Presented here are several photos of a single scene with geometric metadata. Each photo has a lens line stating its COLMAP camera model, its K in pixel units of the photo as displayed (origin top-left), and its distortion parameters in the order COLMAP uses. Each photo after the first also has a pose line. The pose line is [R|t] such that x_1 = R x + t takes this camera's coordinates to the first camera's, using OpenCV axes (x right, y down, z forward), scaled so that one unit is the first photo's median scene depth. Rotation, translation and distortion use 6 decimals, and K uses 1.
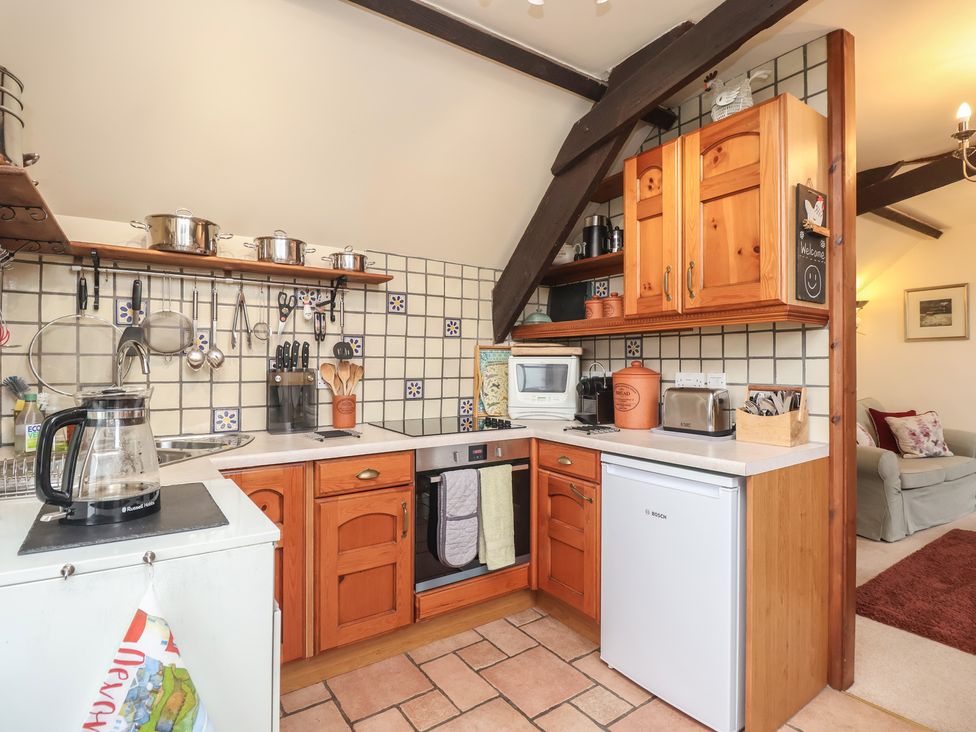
lens RADIAL K [[507.8, 0, 491.5], [0, 507.8, 364.1], [0, 0, 1]] dist [0.002799, -0.014055]
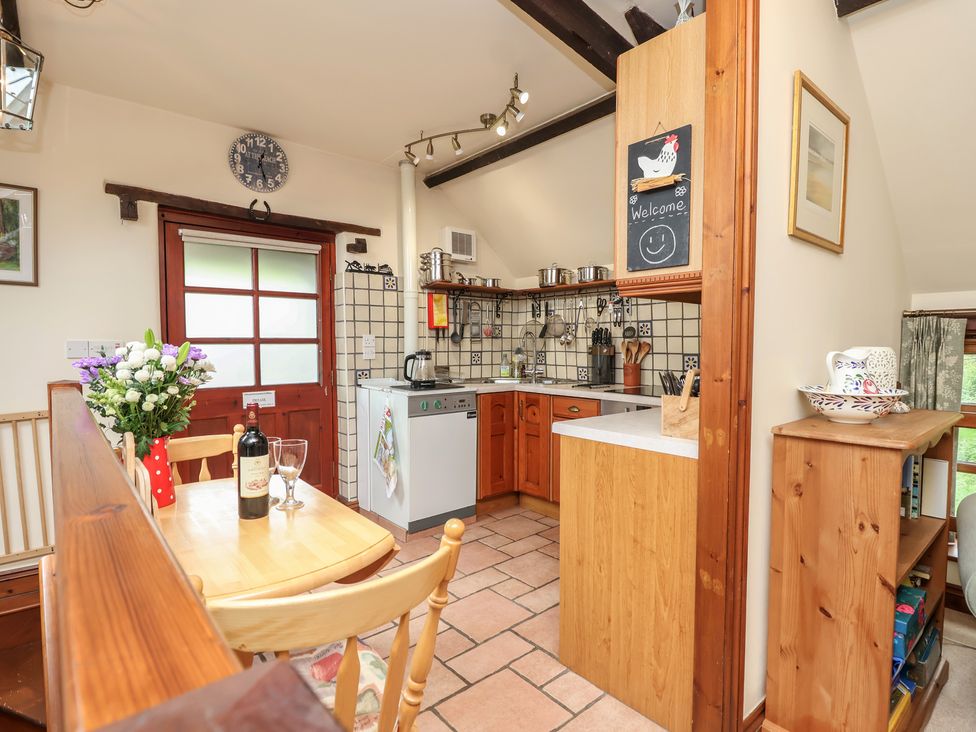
lens RADIAL K [[507.8, 0, 491.5], [0, 507.8, 364.1], [0, 0, 1]] dist [0.002799, -0.014055]
pose [[0.087860, 0.040890, -0.995293, 1.193530], [0.000834, 0.999154, 0.041122, 0.003340], [0.996133, -0.004443, 0.087751, 0.520119]]
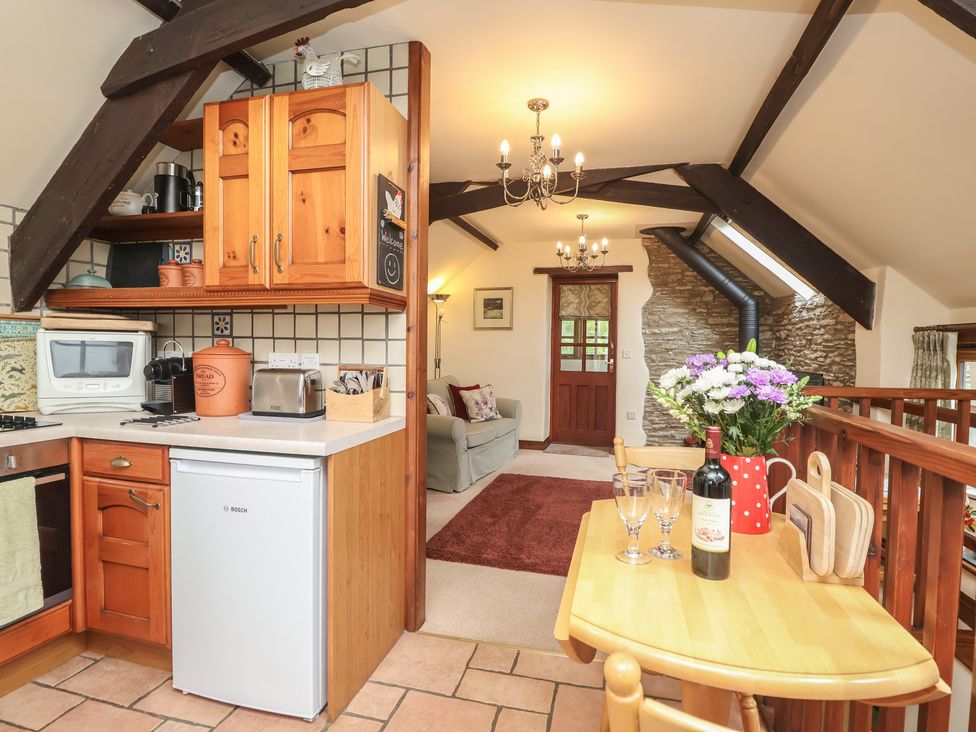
lens RADIAL K [[507.8, 0, 491.5], [0, 507.8, 364.1], [0, 0, 1]] dist [0.002799, -0.014055]
pose [[0.762651, -0.008358, 0.646756, 0.074152], [-0.014179, 0.999460, 0.029635, 0.004292], [-0.646655, -0.031771, 0.762121, 0.023534]]
